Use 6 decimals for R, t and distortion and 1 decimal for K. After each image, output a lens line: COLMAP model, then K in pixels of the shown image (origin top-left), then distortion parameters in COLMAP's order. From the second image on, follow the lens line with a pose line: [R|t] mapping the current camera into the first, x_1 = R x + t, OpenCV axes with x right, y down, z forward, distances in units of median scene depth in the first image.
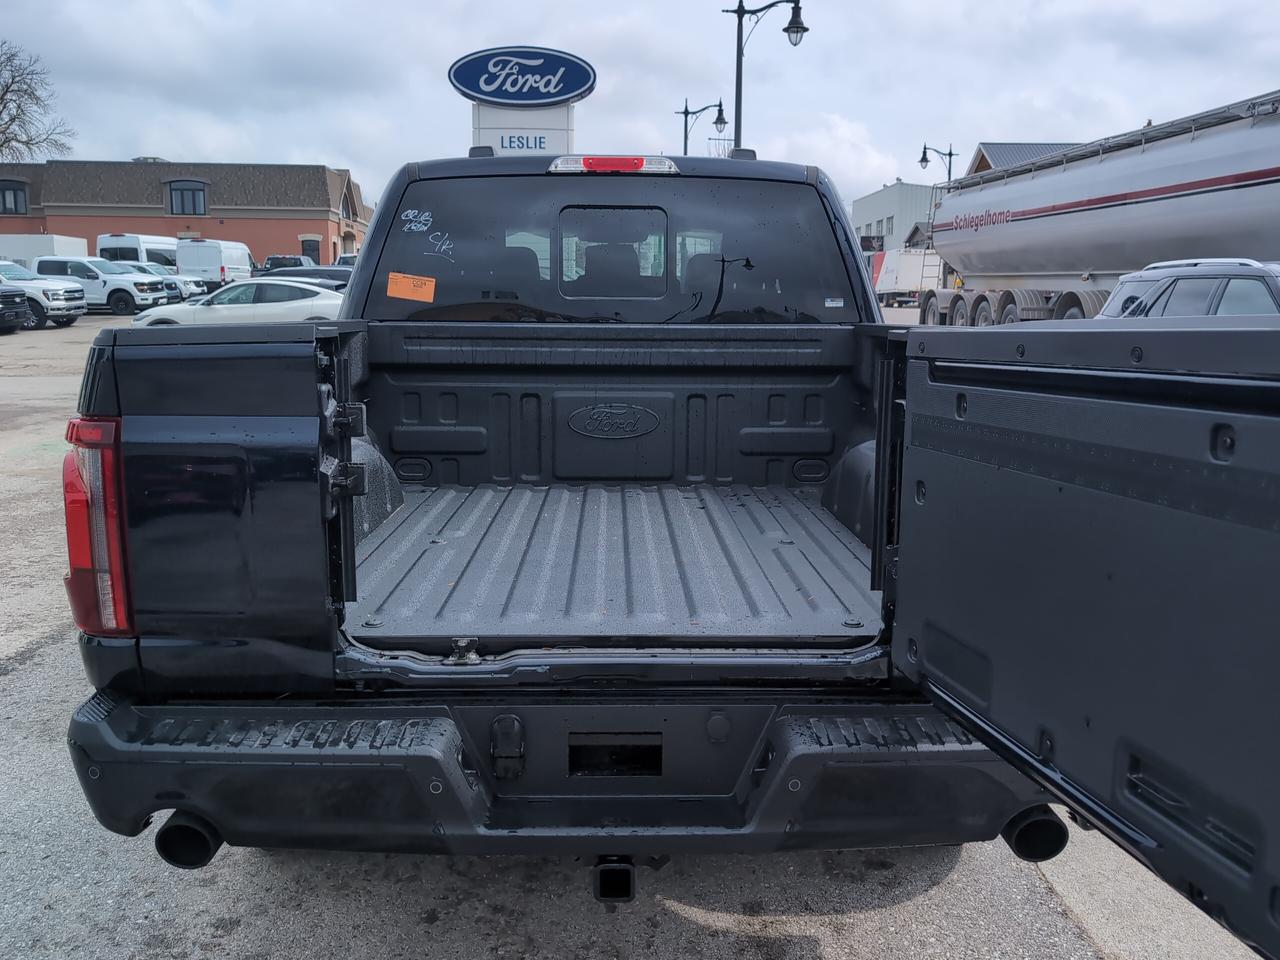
lens RADIAL K [[1084.9, 0, 640.0], [0, 1084.9, 480.0], [0, 0, 1]] dist [-0.009284, -0.007390]
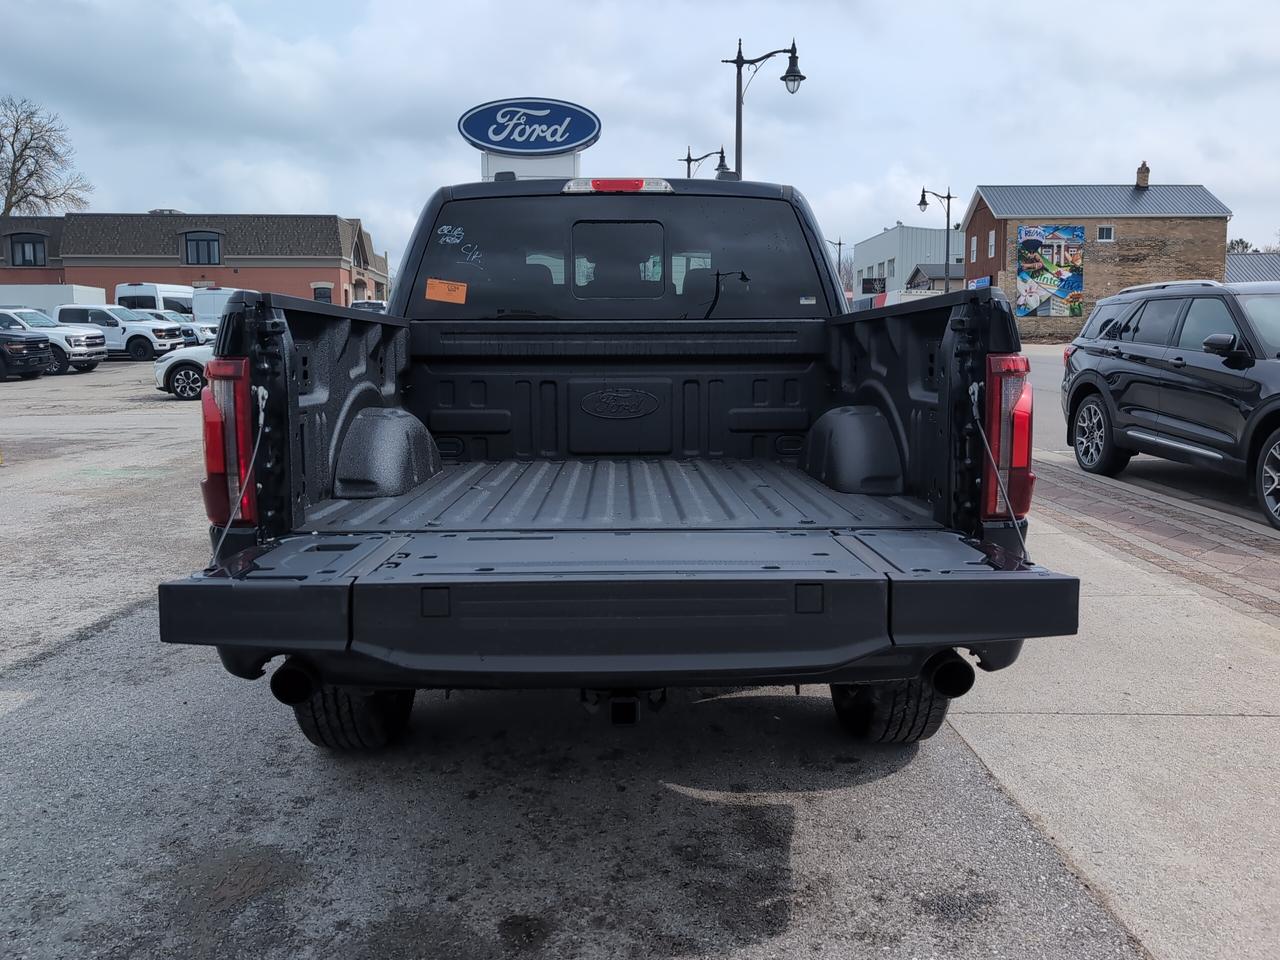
lens RADIAL K [[1084.9, 0, 640.0], [0, 1084.9, 480.0], [0, 0, 1]] dist [-0.009284, -0.007390]
pose [[0.999923, -0.010219, -0.006994, 0.003098], [0.009919, 0.999083, -0.041652, 0.052930], [0.007413, 0.041579, 0.999108, -0.110615]]
